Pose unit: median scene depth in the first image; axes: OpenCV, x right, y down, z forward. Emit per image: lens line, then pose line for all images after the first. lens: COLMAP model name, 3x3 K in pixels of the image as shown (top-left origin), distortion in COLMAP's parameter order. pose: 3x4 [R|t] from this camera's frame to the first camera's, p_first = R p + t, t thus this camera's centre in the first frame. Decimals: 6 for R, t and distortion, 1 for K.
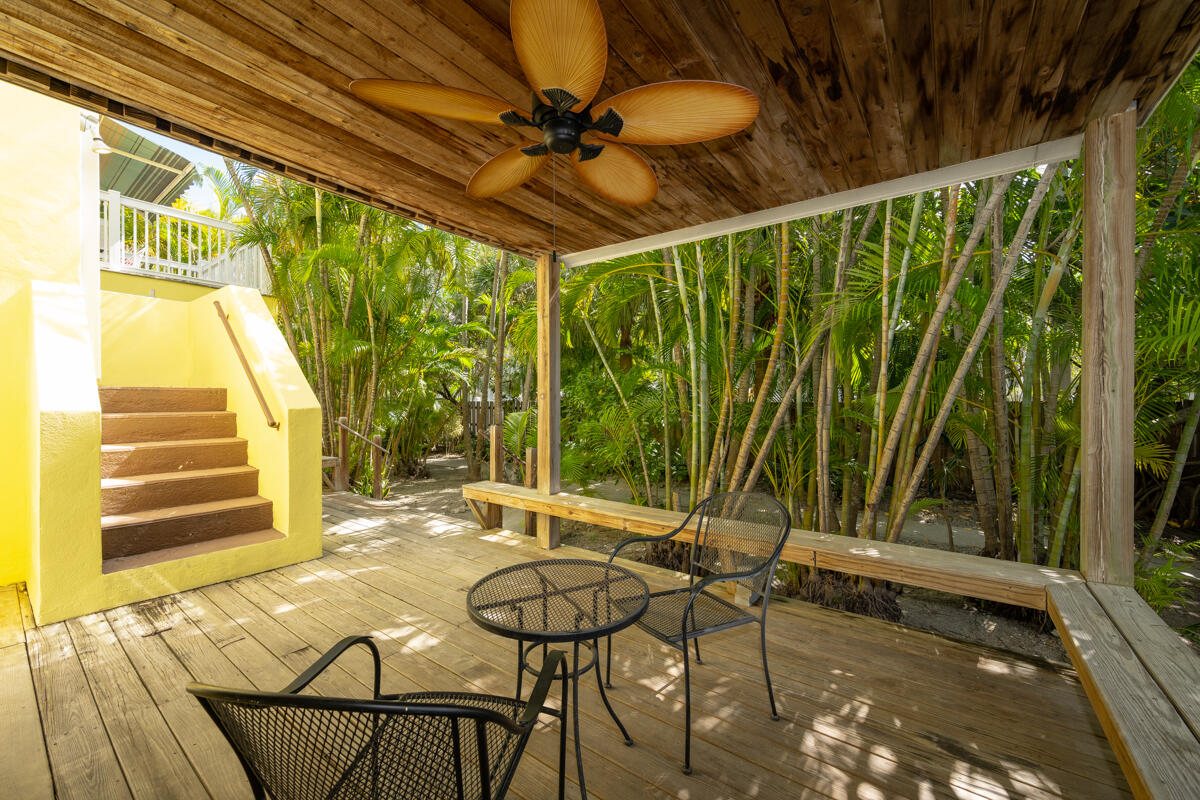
lens RADIAL K [[471.6, 0, 605.2], [0, 471.6, 404.7], [0, 0, 1]] dist [-0.001501, -0.000256]
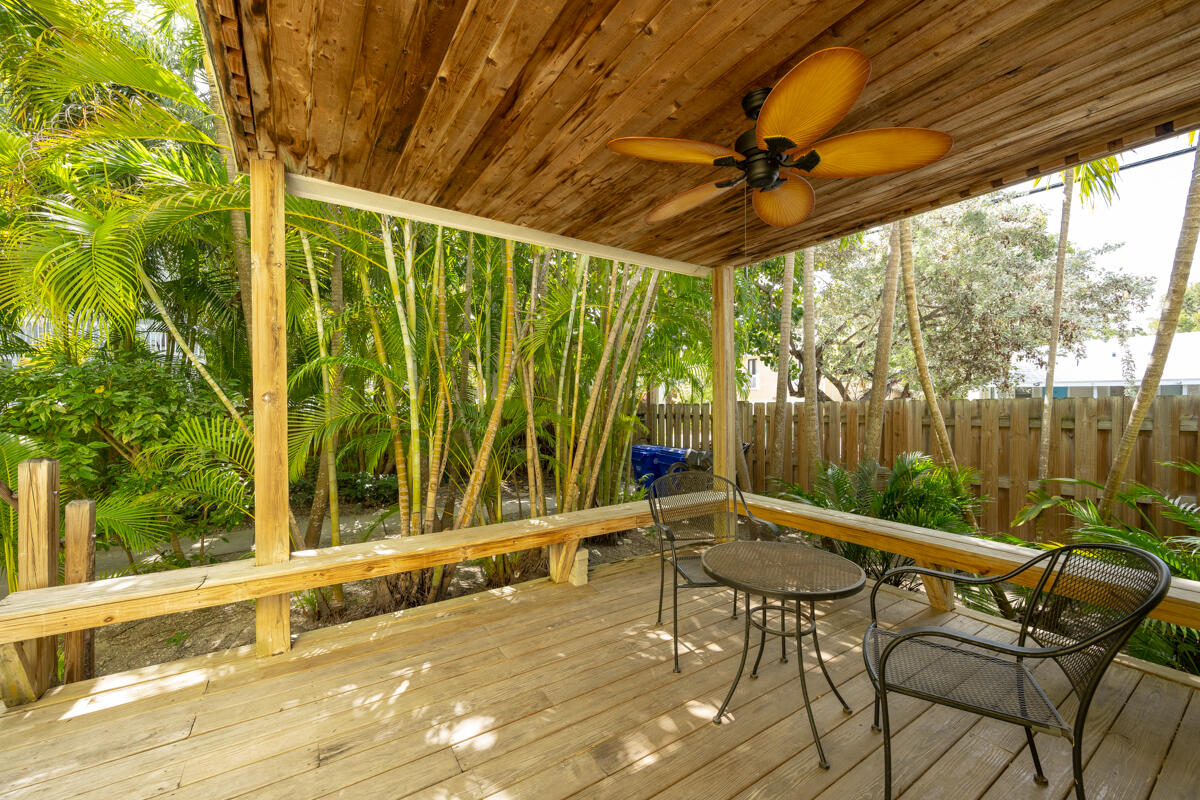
lens RADIAL K [[471.6, 0, 605.2], [0, 471.6, 404.7], [0, 0, 1]] dist [-0.001501, -0.000256]
pose [[0.346551, -0.001539, 0.938030, -0.659830], [0.013914, 0.999897, -0.003500, -0.000827], [-0.937928, 0.014264, 0.346536, 0.489318]]
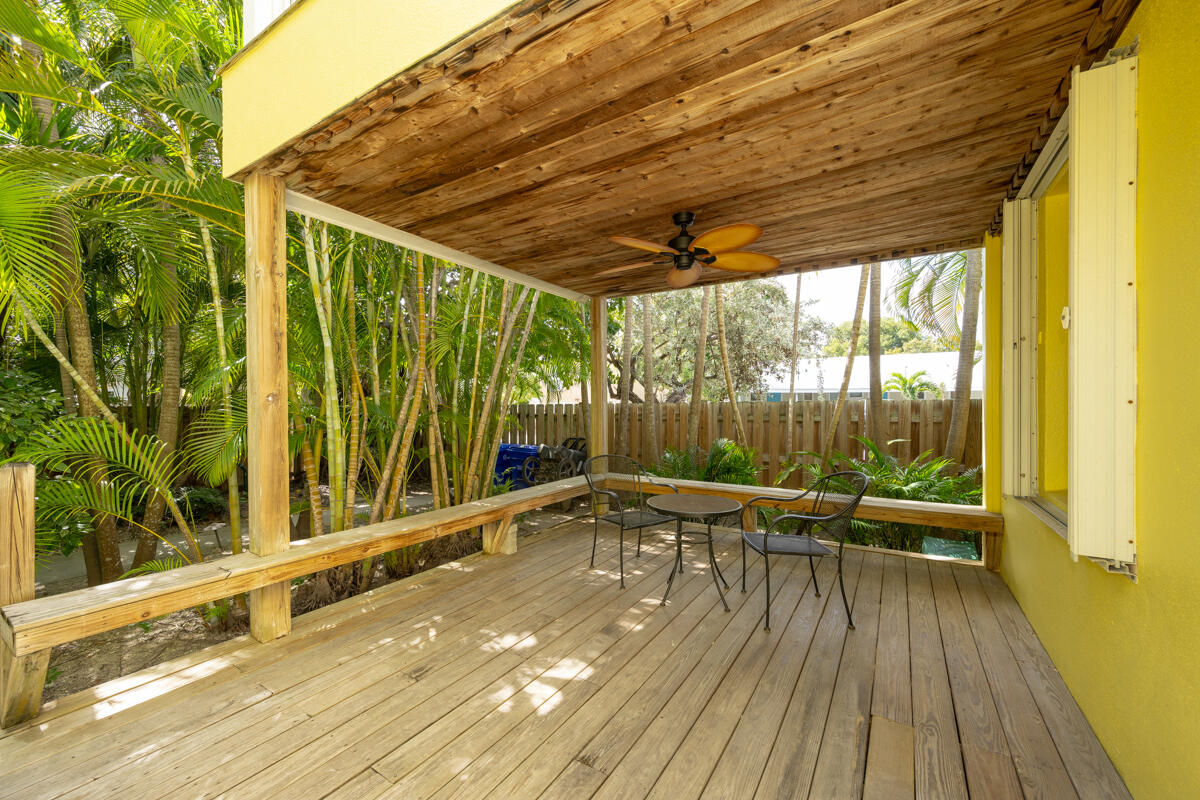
lens RADIAL K [[471.6, 0, 605.2], [0, 471.6, 404.7], [0, 0, 1]] dist [-0.001501, -0.000256]
pose [[-0.075290, -0.000098, 0.997162, -0.971783], [0.012544, 0.999921, 0.001046, -0.004935], [-0.997083, 0.012587, -0.075283, 0.737254]]
